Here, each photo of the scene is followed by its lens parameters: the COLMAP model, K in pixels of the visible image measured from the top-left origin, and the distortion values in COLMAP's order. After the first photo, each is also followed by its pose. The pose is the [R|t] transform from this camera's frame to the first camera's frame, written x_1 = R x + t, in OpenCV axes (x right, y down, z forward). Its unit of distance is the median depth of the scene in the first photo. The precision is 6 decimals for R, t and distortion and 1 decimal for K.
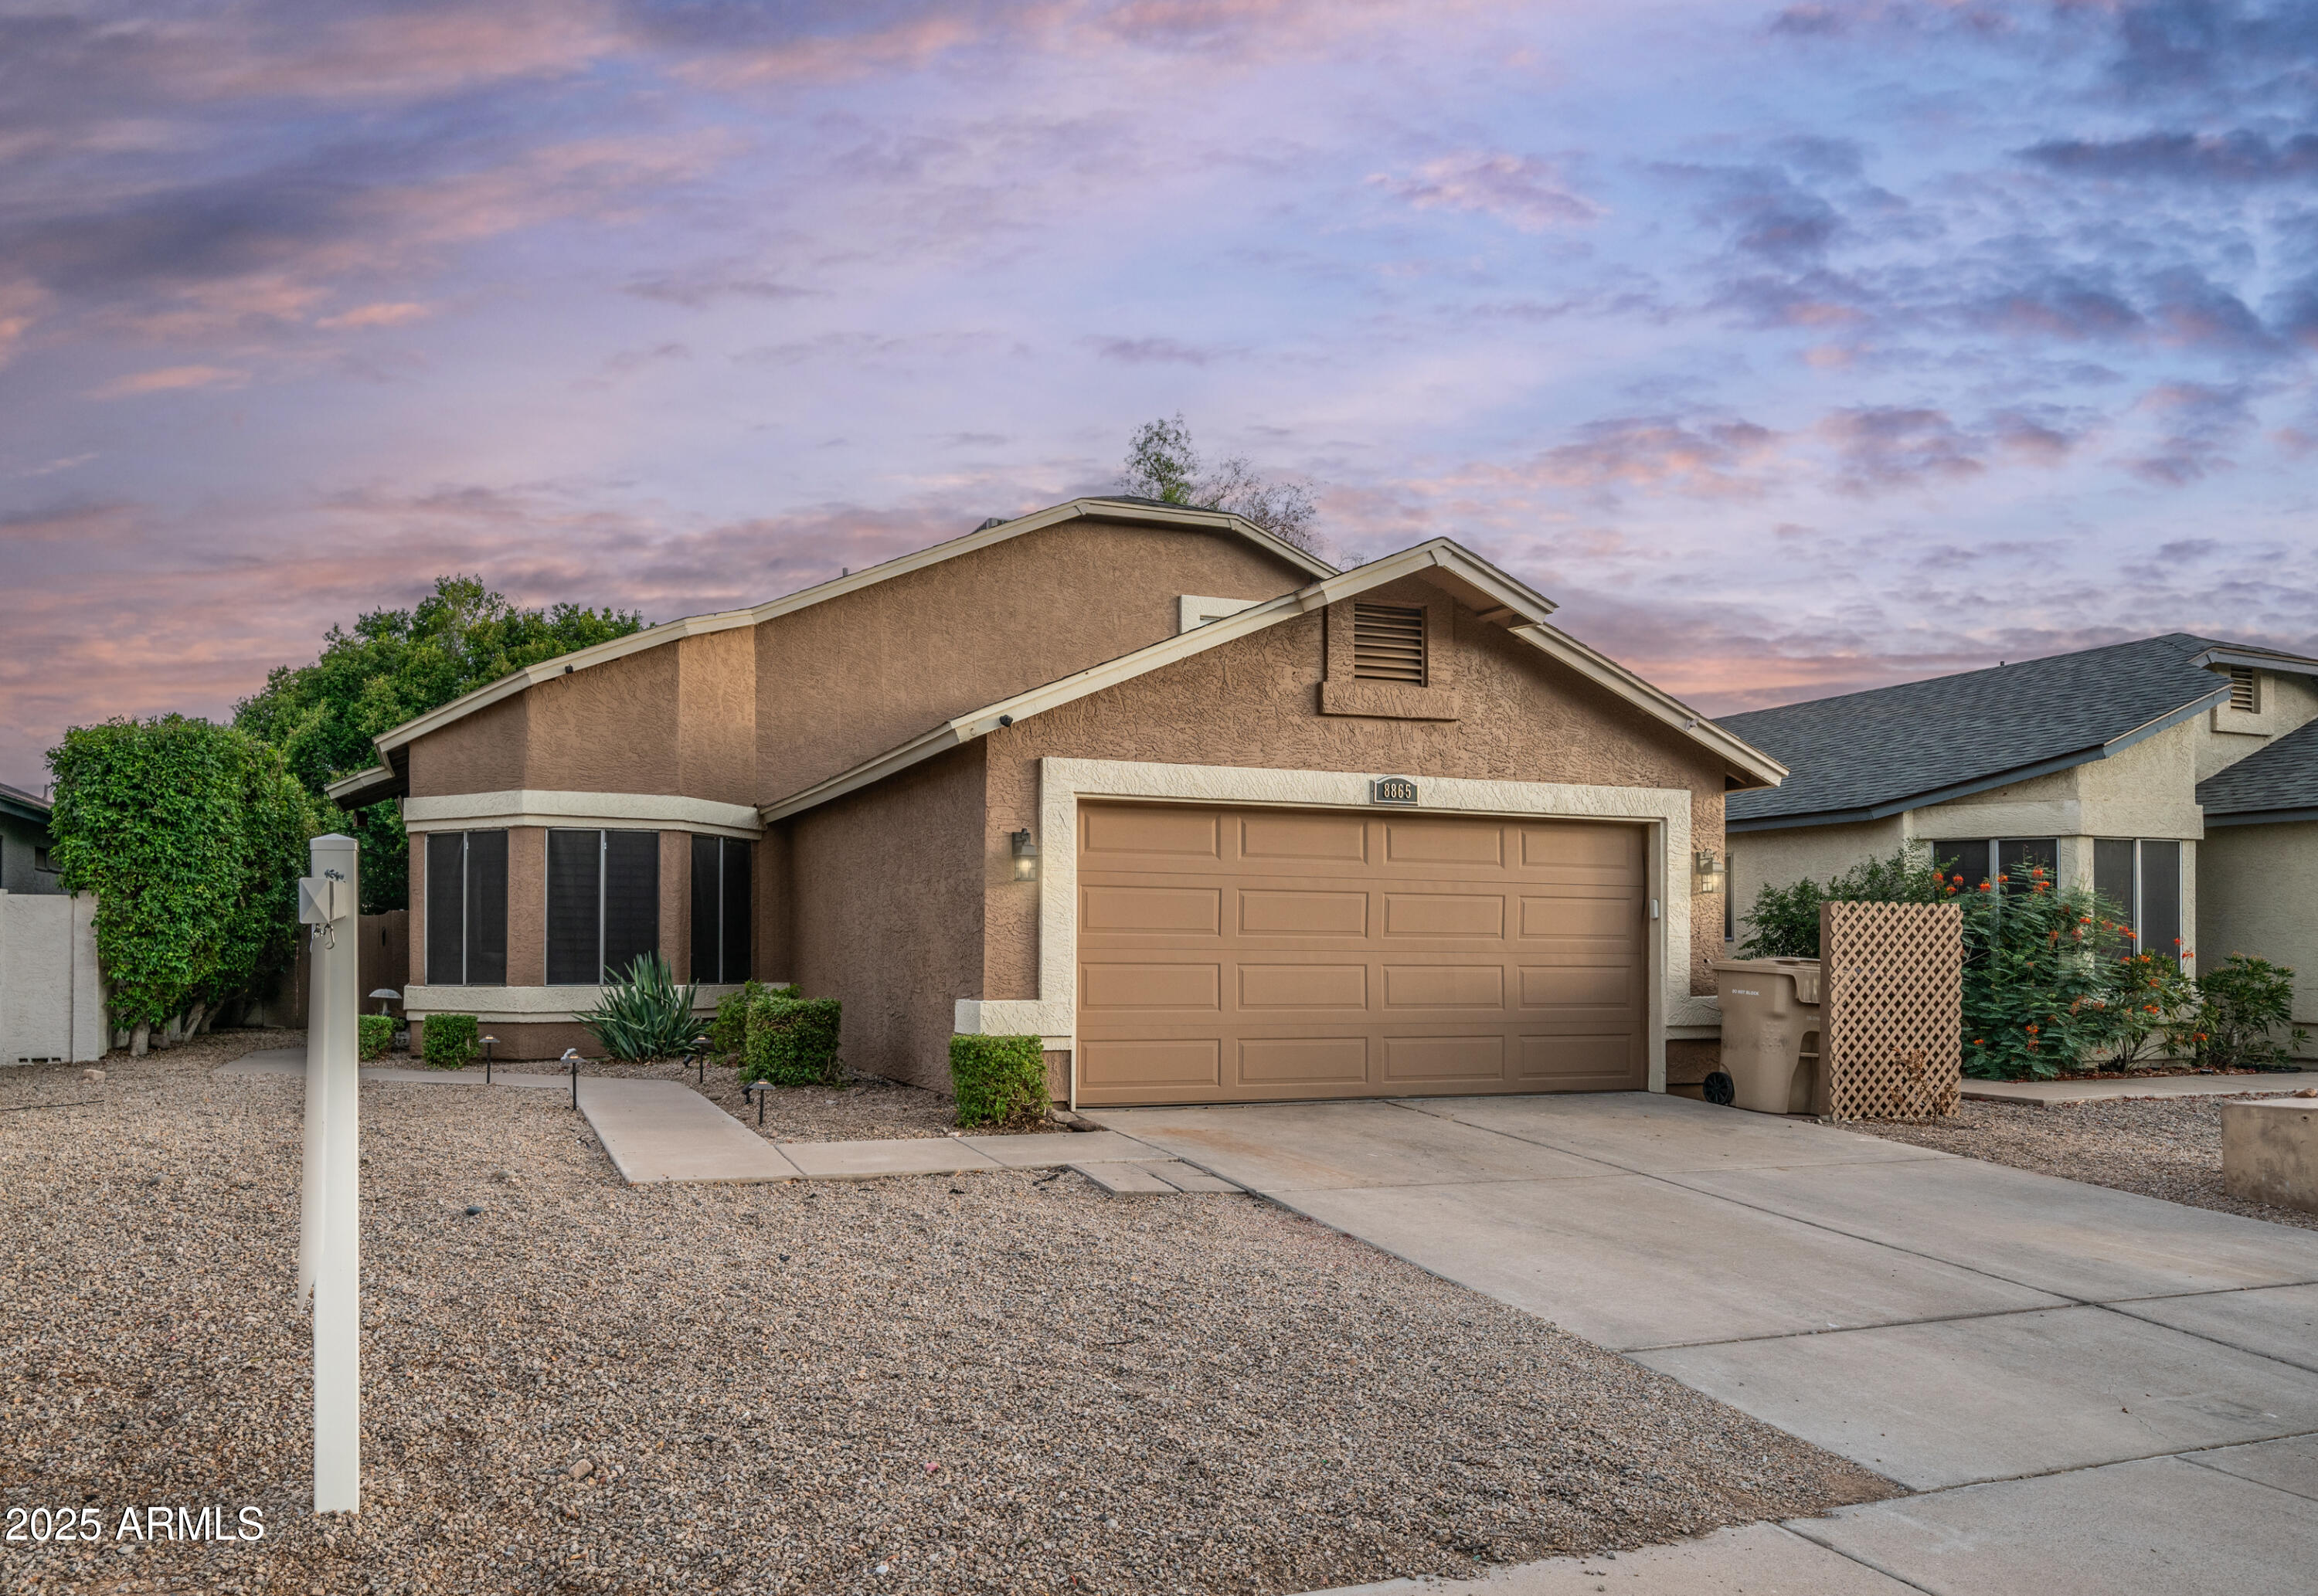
lens RADIAL K [[1671.2, 0, 1158.8], [0, 1671.2, 870.2], [0, 0, 1]] dist [0.001360, 0.003059]
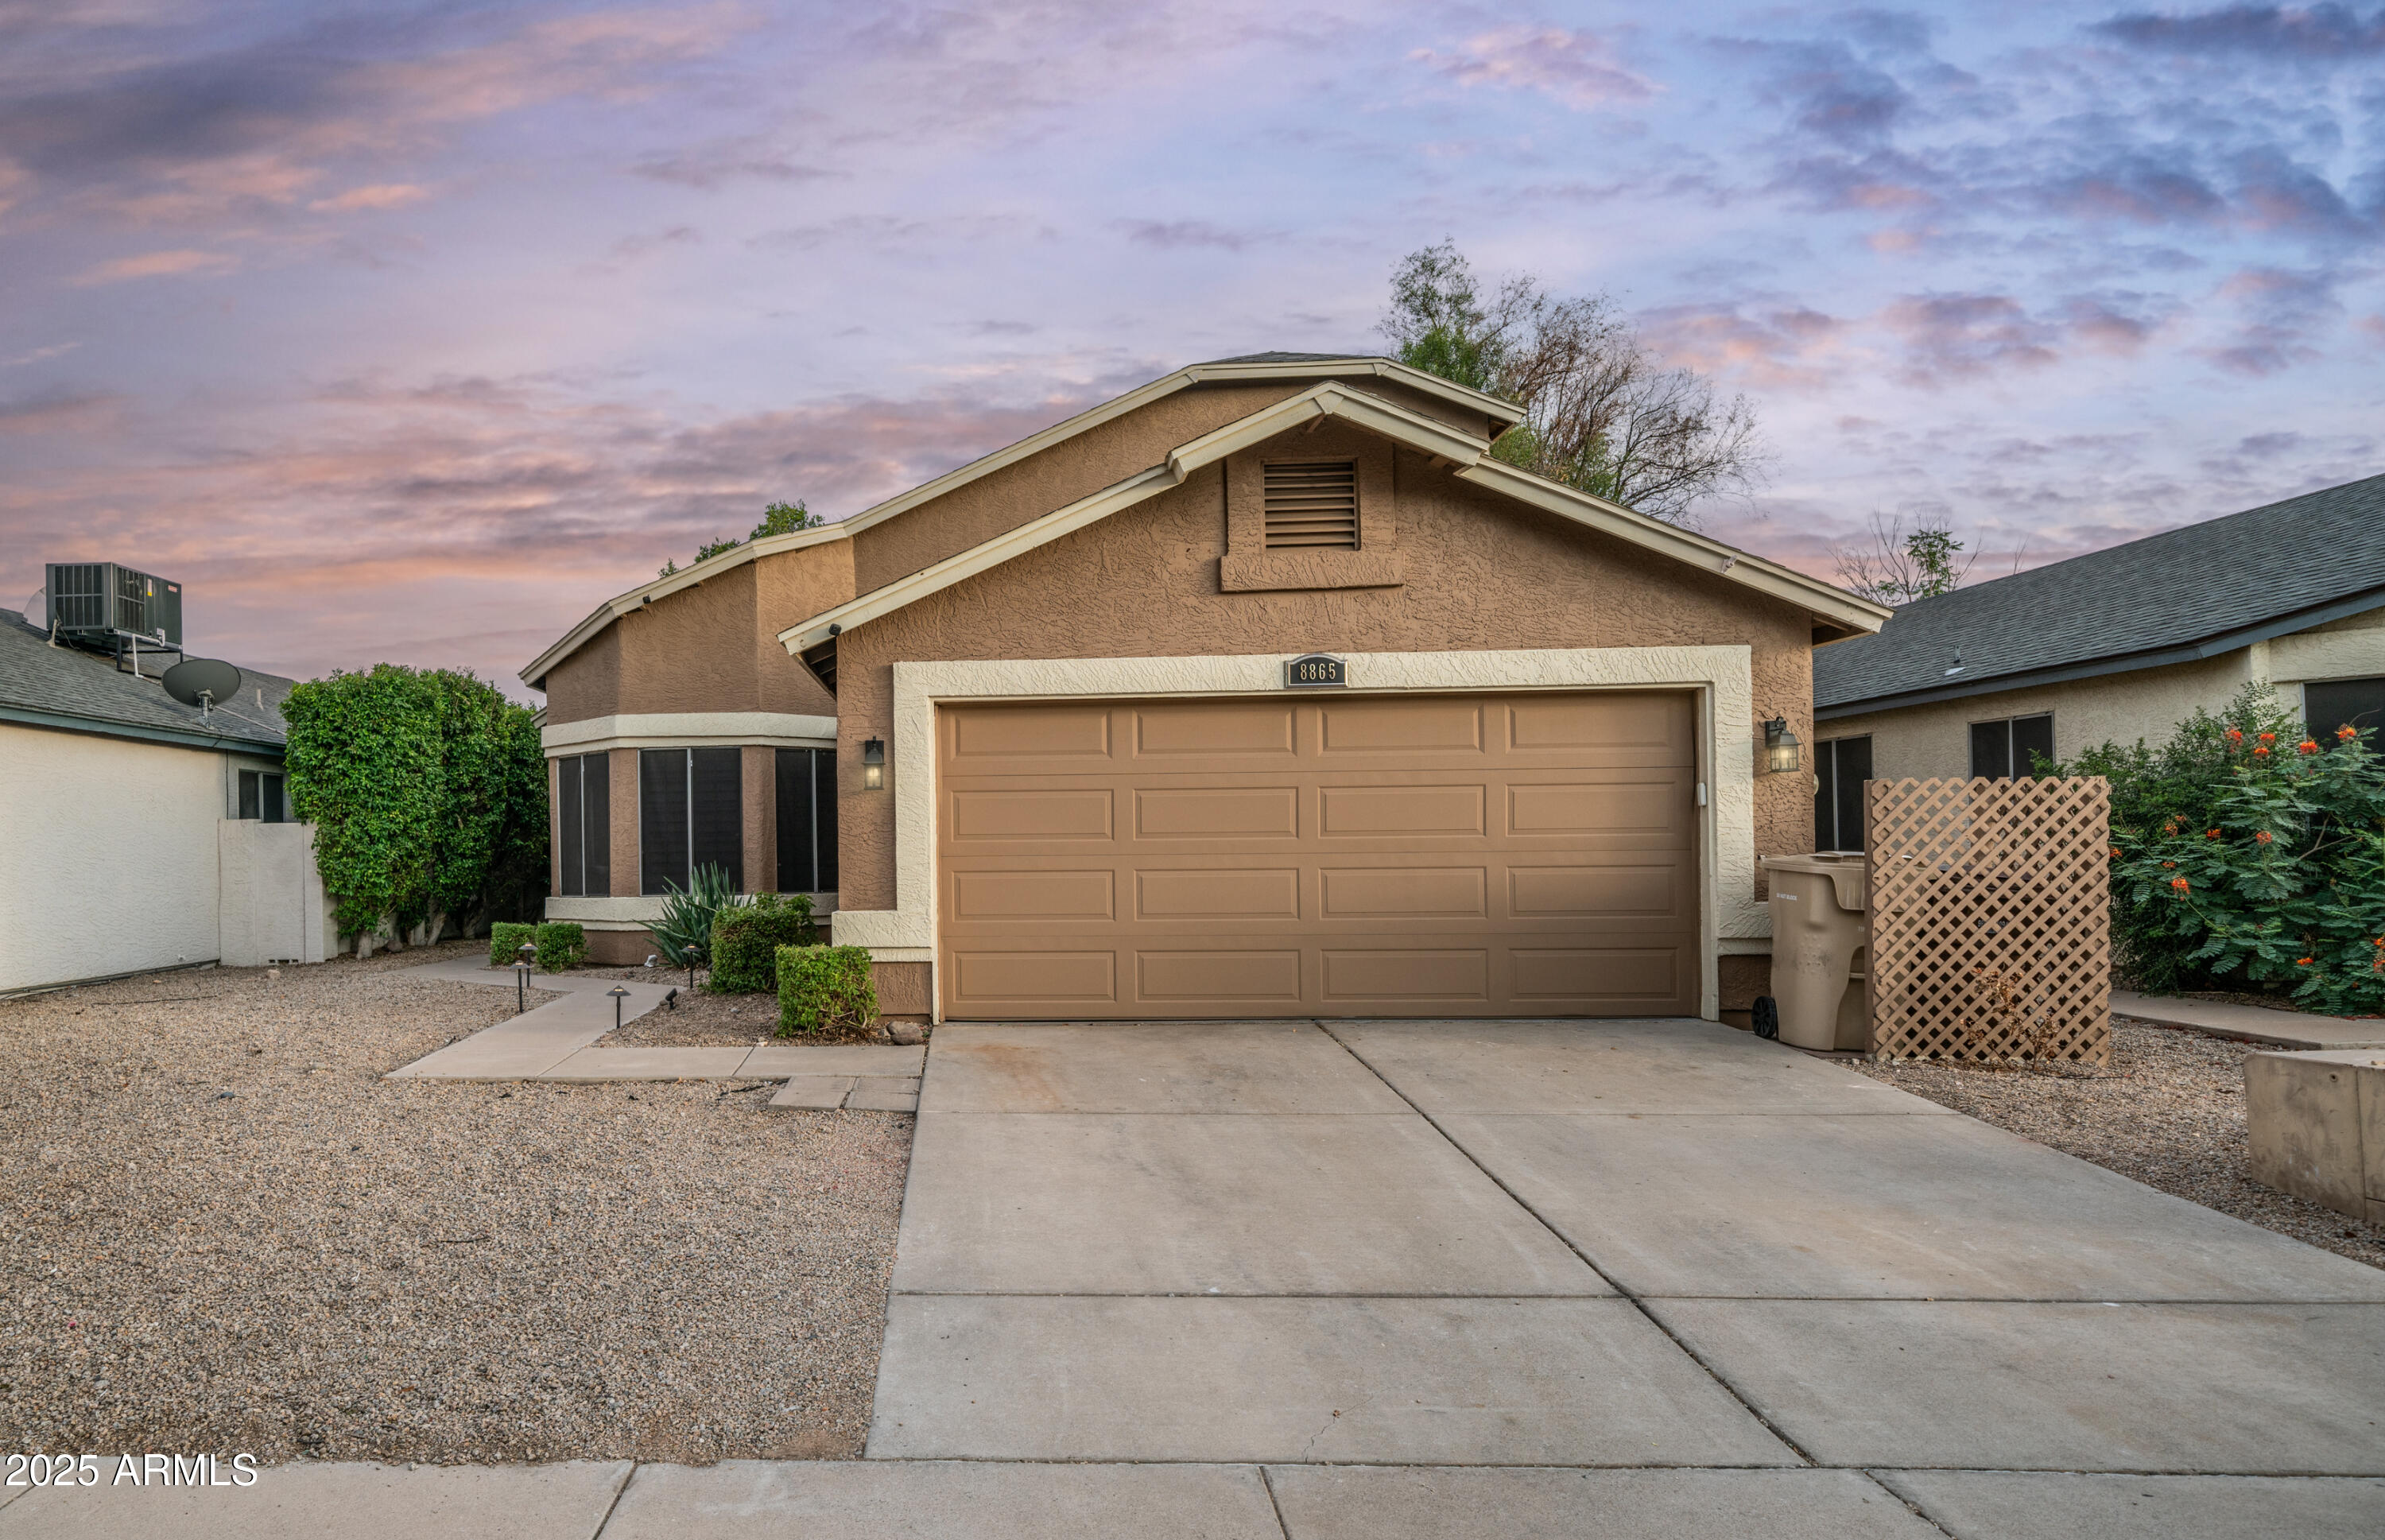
lens RADIAL K [[1876.0, 0, 1192.5], [0, 1876.0, 770.0], [0, 0, 1]] dist [0.007040, -0.000840]
pose [[0.899015, -0.034726, -0.436539, 0.498770], [0.039168, 0.999232, 0.001175, 0.000709], [0.436163, -0.018154, 0.899685, 0.074961]]
